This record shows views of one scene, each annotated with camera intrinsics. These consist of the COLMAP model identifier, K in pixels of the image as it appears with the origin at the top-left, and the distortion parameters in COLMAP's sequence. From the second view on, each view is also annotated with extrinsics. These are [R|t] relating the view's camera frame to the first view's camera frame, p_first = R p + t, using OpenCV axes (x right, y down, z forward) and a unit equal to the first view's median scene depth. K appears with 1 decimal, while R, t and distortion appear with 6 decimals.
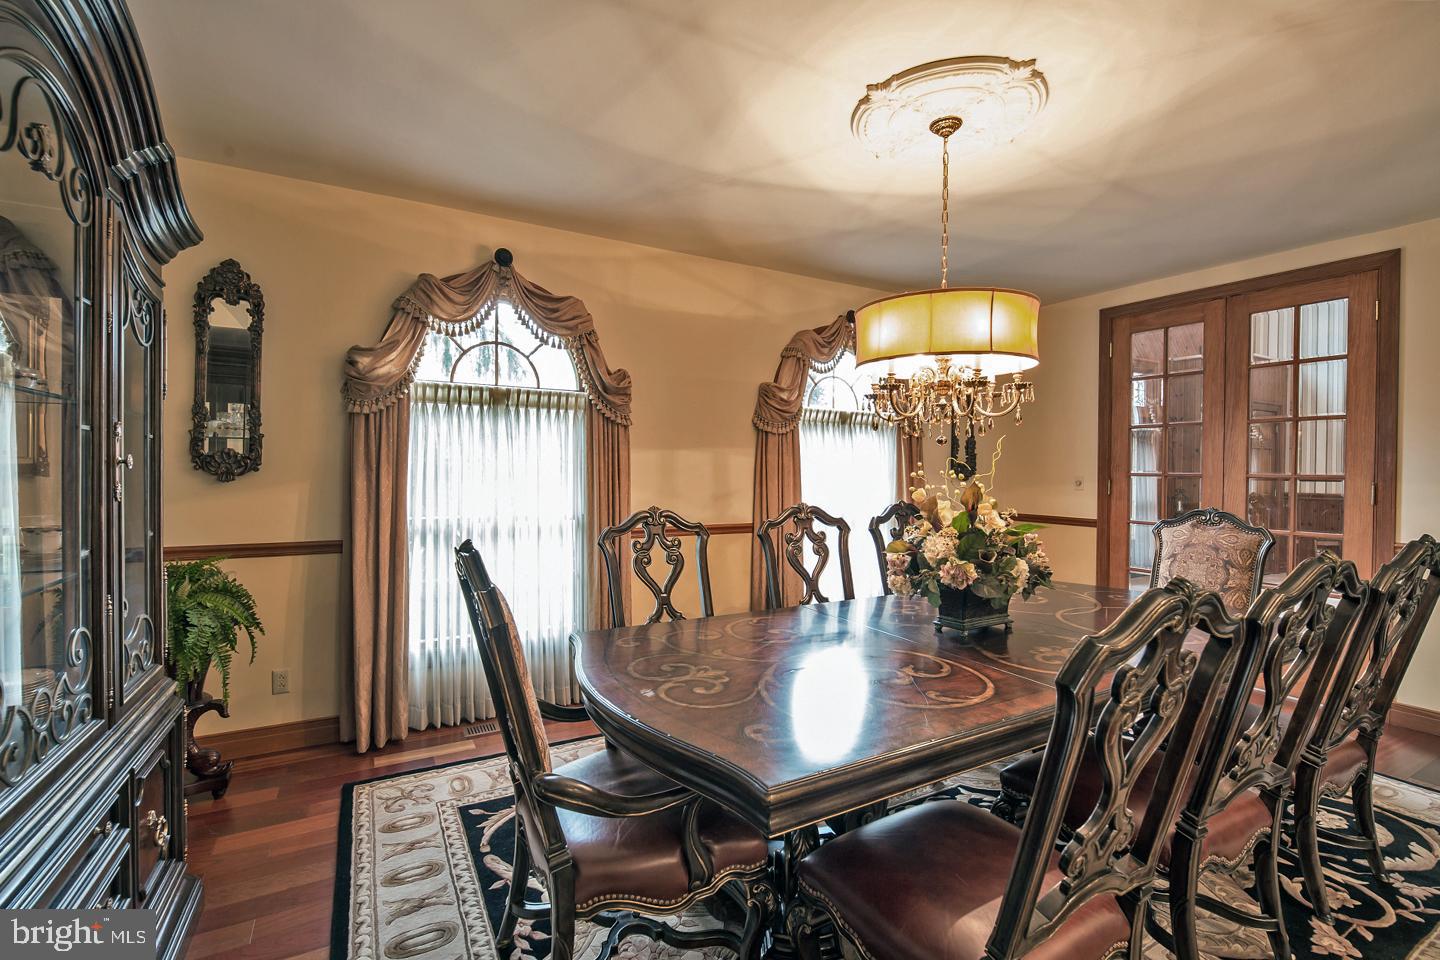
lens RADIAL K [[642.9, 0, 720.0], [0, 642.9, 480.0], [0, 0, 1]] dist [-0.002919, -0.001662]
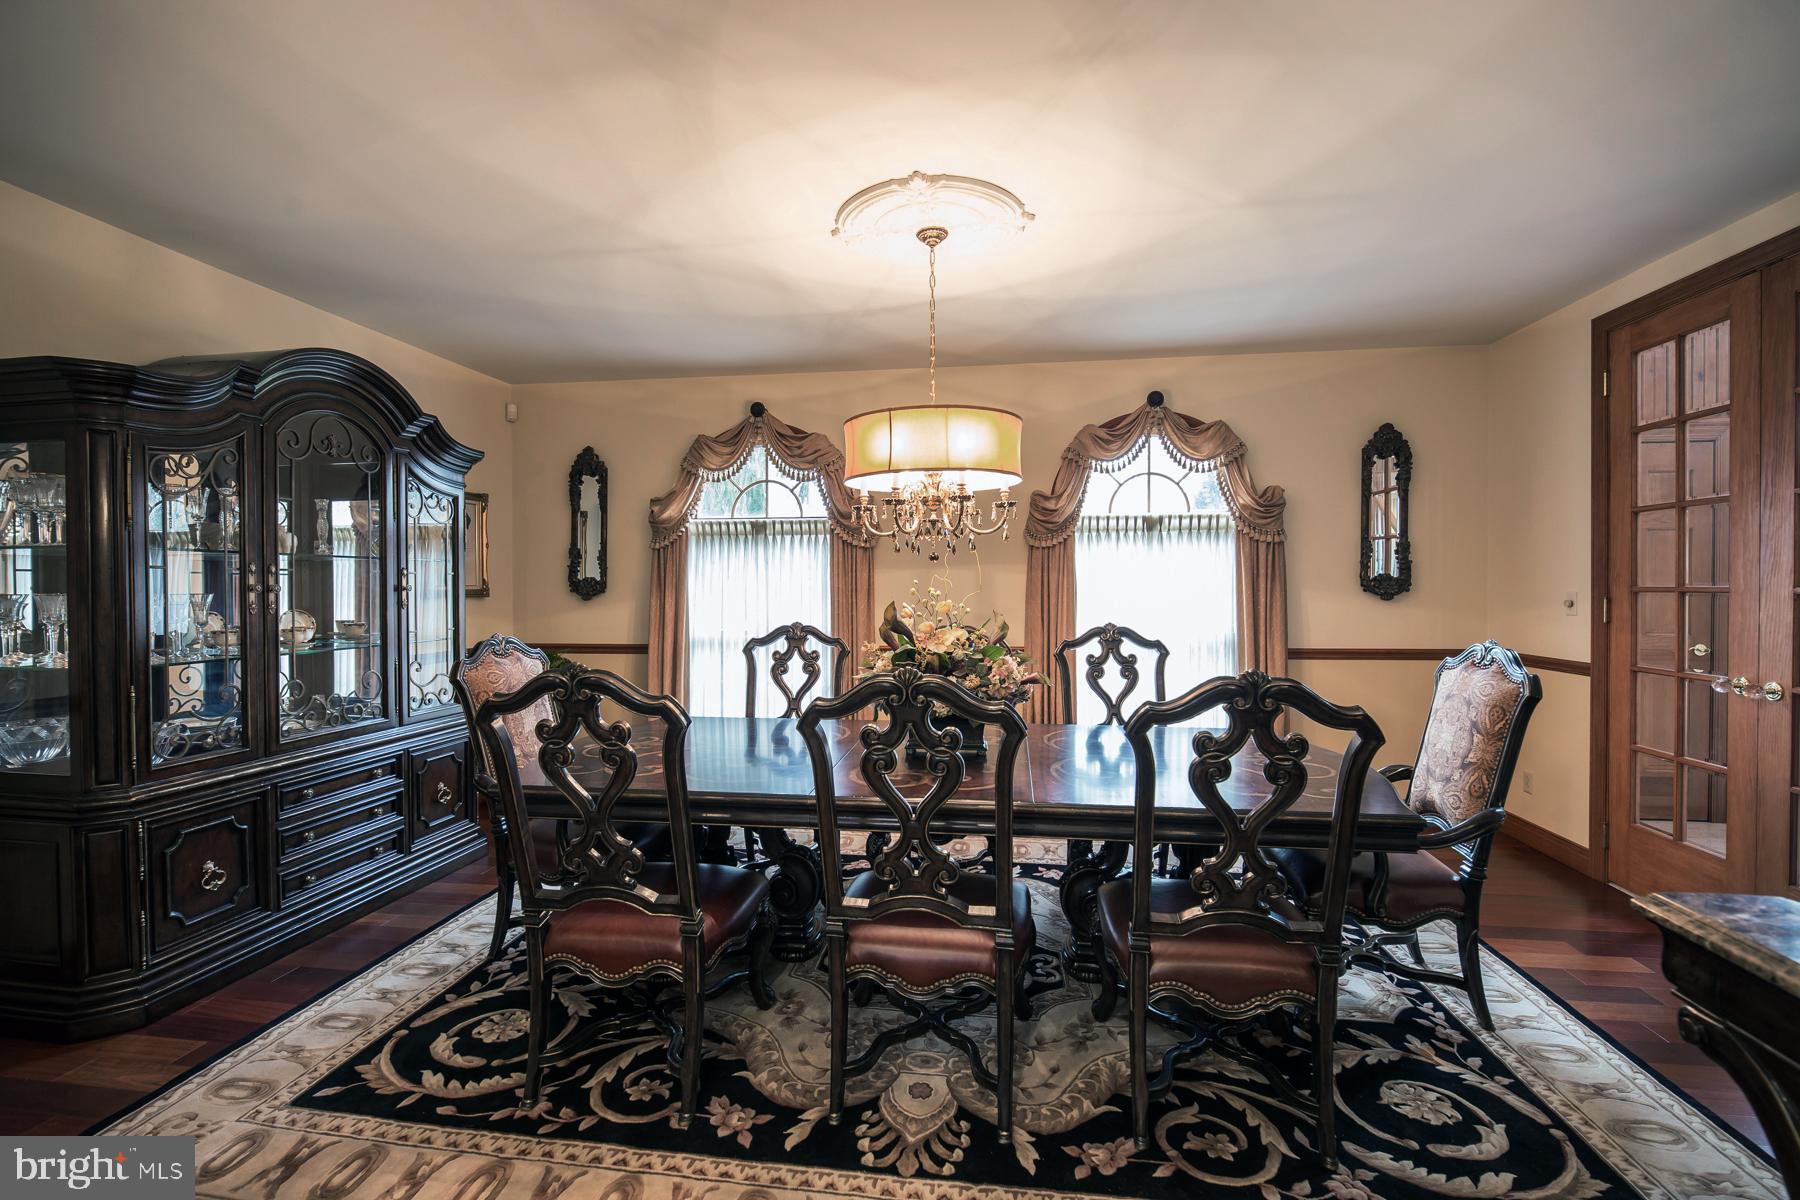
lens RADIAL K [[781.7, 0, 900.0], [0, 781.7, 600.0], [0, 0, 1]] dist [-0.005162, -0.000856]
pose [[0.796528, 0.000122, -0.604601, 0.722939], [-0.000279, 1.000000, -0.000166, 0.002132], [0.604601, 0.000301, 0.796528, 0.018017]]
